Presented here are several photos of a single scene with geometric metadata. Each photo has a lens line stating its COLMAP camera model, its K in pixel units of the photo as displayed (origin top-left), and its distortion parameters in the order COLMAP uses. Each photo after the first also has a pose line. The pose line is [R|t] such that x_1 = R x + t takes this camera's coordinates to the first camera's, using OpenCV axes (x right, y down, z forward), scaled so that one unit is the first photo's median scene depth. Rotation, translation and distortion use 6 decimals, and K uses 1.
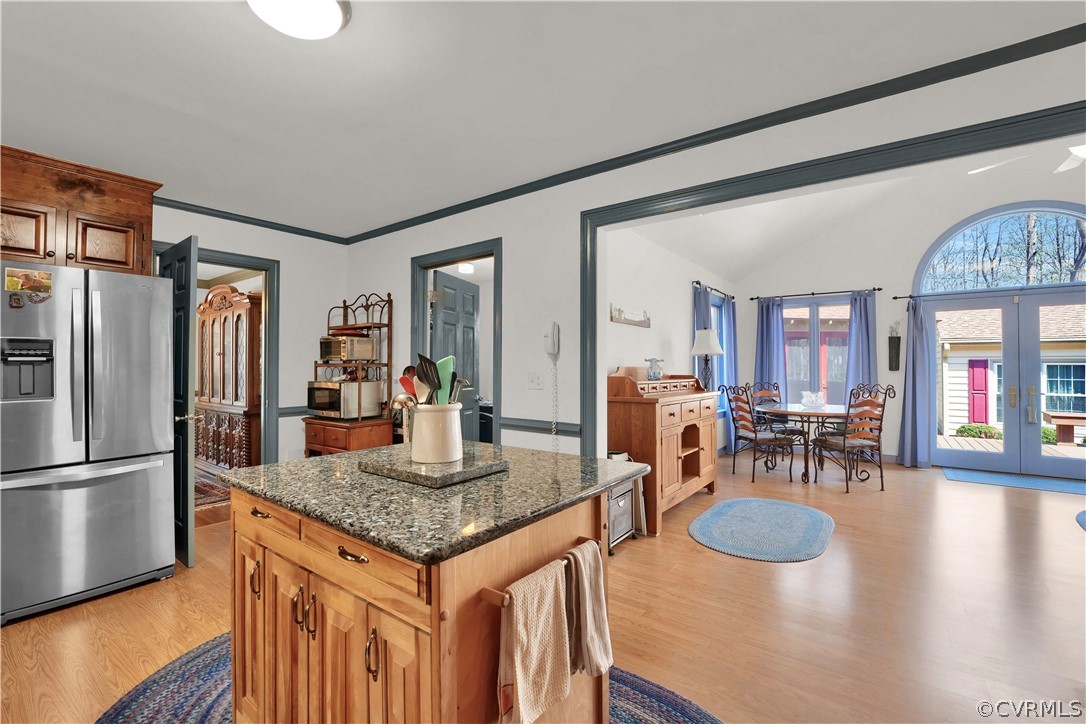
lens RADIAL K [[468.0, 0, 540.1], [0, 468.0, 355.9], [0, 0, 1]] dist [-0.024216, -0.000217]
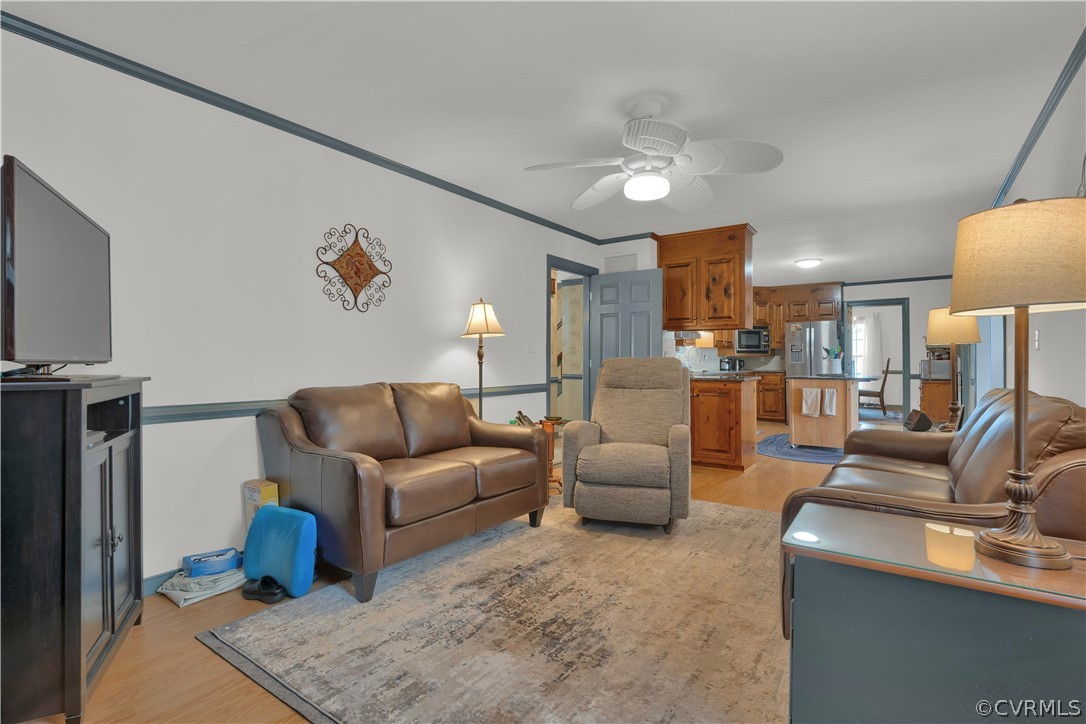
lens RADIAL K [[512.8, 0, 541.2], [0, 512.8, 357.6], [0, 0, 1]] dist [-0.011503, 0.000040]
pose [[0.023677, -0.008131, -0.999687, 1.169588], [0.017664, 0.999814, -0.007713, 0.025190], [0.999564, -0.017476, 0.023816, -0.446210]]
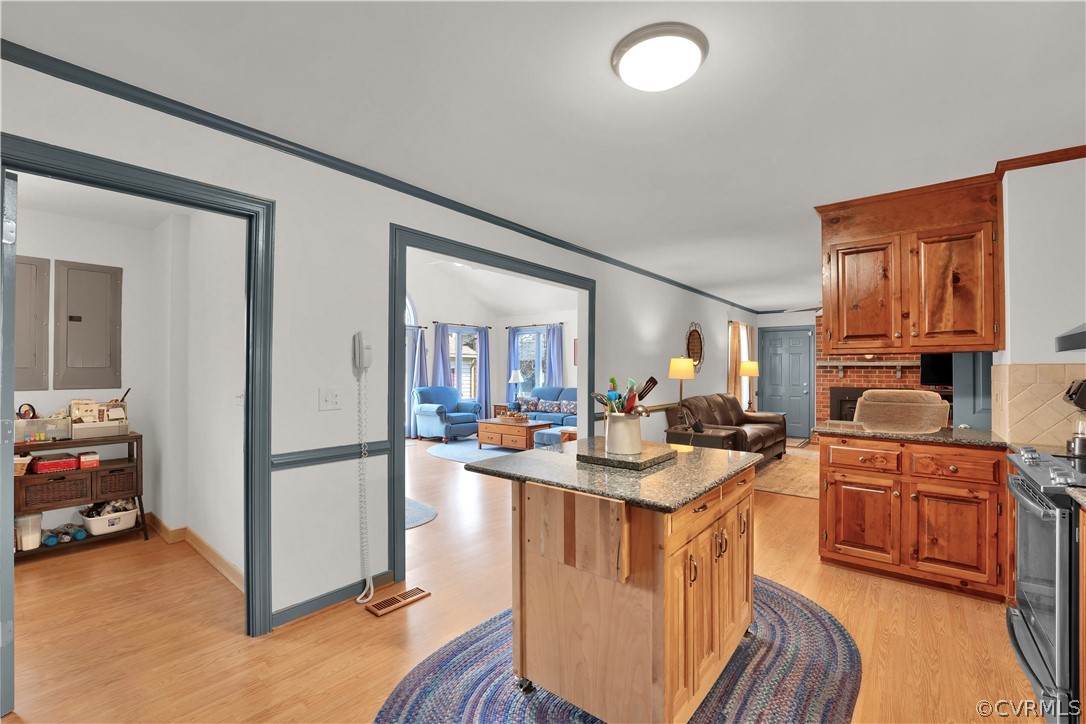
lens RADIAL K [[460.7, 0, 542.1], [0, 460.7, 365.3], [0, 0, 1]] dist [-0.022840, 0.000714]
pose [[0.034621, 0.005867, 0.999383, -0.485785], [-0.020908, 0.999768, -0.005145, -0.006741], [-0.999182, -0.020717, 0.034735, 0.363181]]
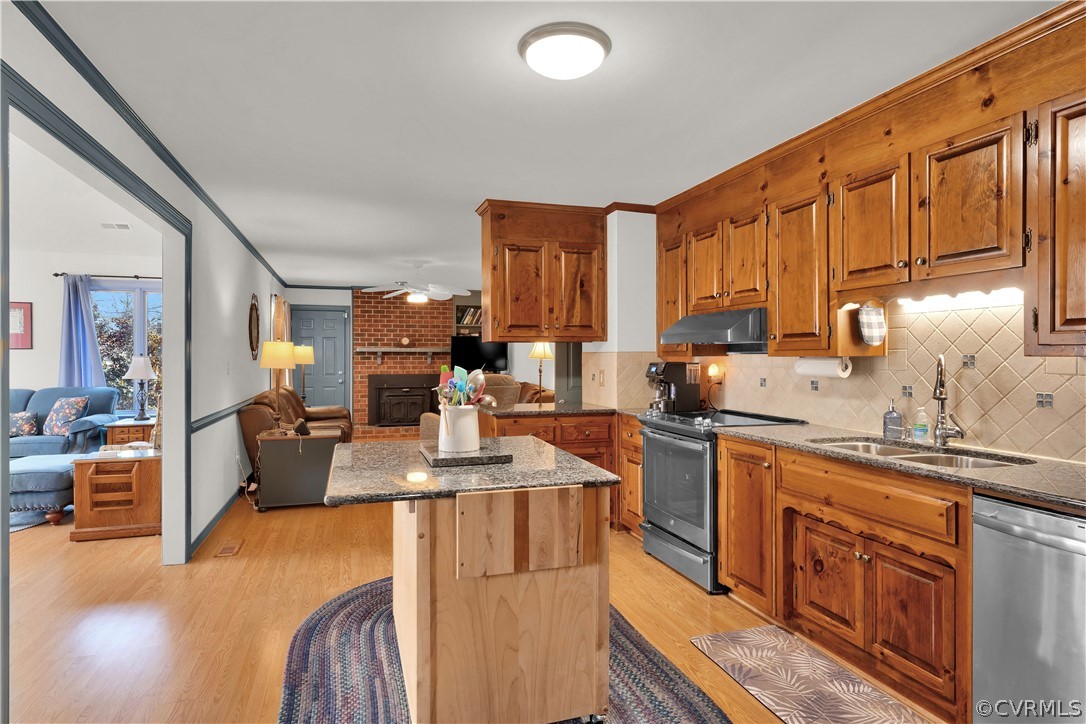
lens RADIAL K [[589.0, 0, 538.3], [0, 589.0, 354.8], [0, 0, 1]] dist [-0.004346, 0.000541]
pose [[-0.819725, -0.001396, 0.572756, -0.388512], [-0.012699, 0.999796, -0.015738, -0.001383], [-0.572617, -0.020174, -0.819575, 0.653365]]
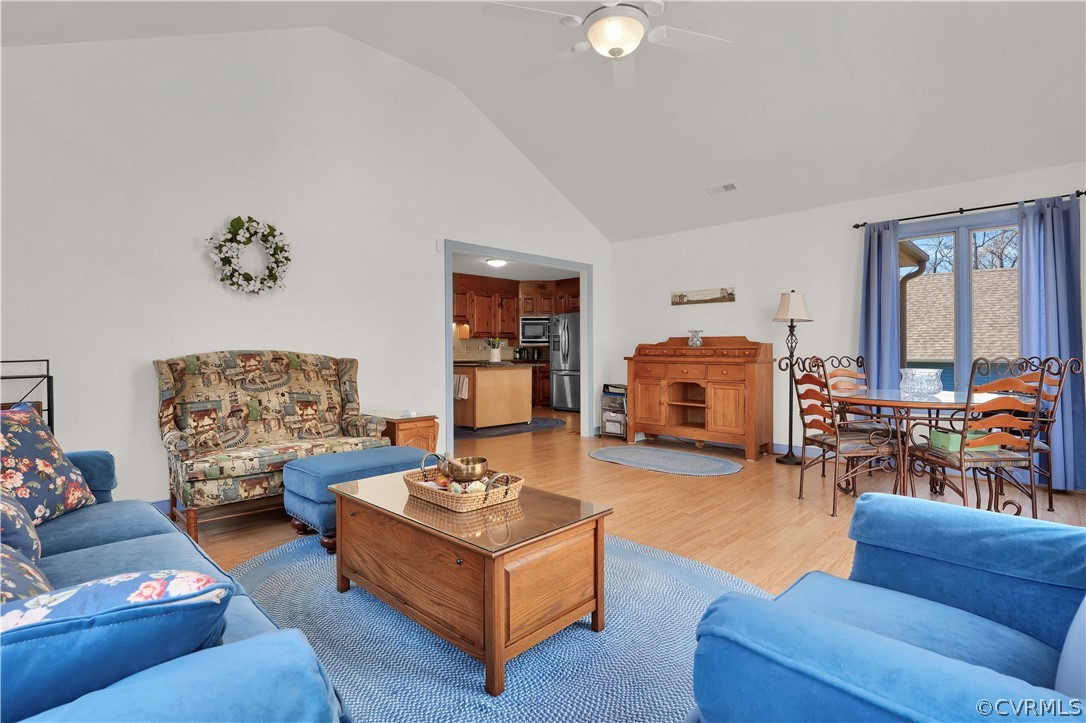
lens RADIAL K [[521.8, 0, 543.0], [0, 521.8, 361.5], [0, 0, 1]] dist [-0.011921, 0.000570]
pose [[-0.127937, 0.018847, -0.991603, 1.332405], [0.023762, 0.999591, 0.015933, 0.046154], [0.991498, -0.021524, -0.128333, 0.617635]]
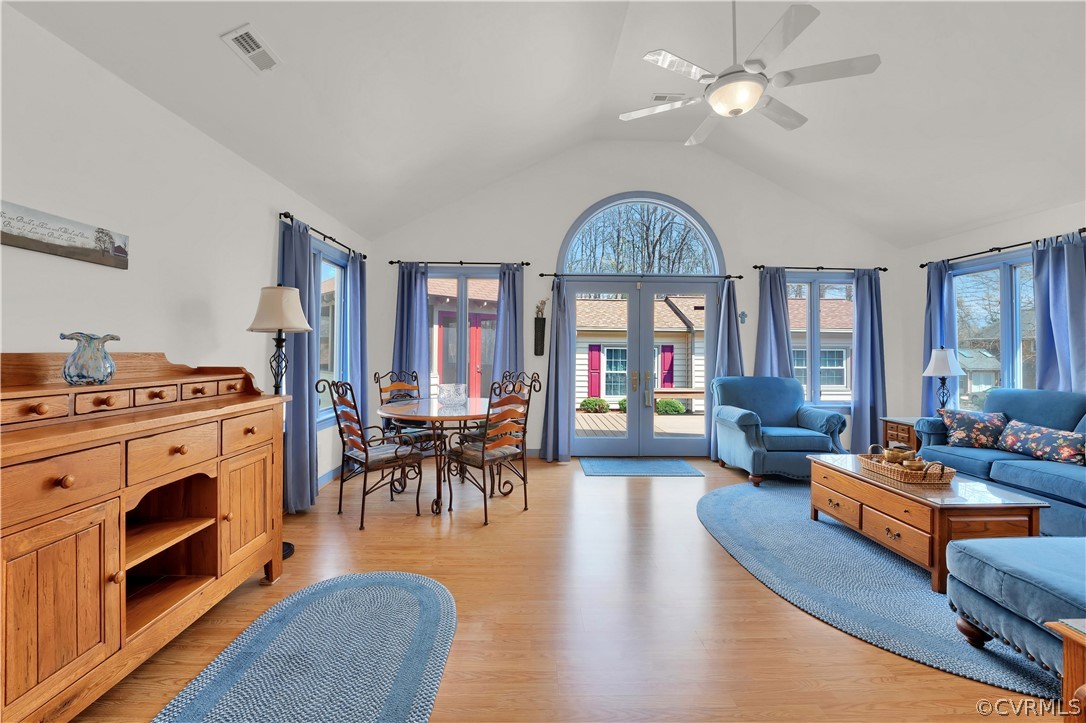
lens RADIAL K [[449.5, 0, 543.3], [0, 449.5, 340.5], [0, 0, 1]] dist [-0.022342, 0.000466]
pose [[0.784980, 0.015713, 0.619322, 0.259352], [-0.018699, 0.999824, -0.001667, 0.004381], [-0.619239, -0.010272, 0.785136, 0.345631]]
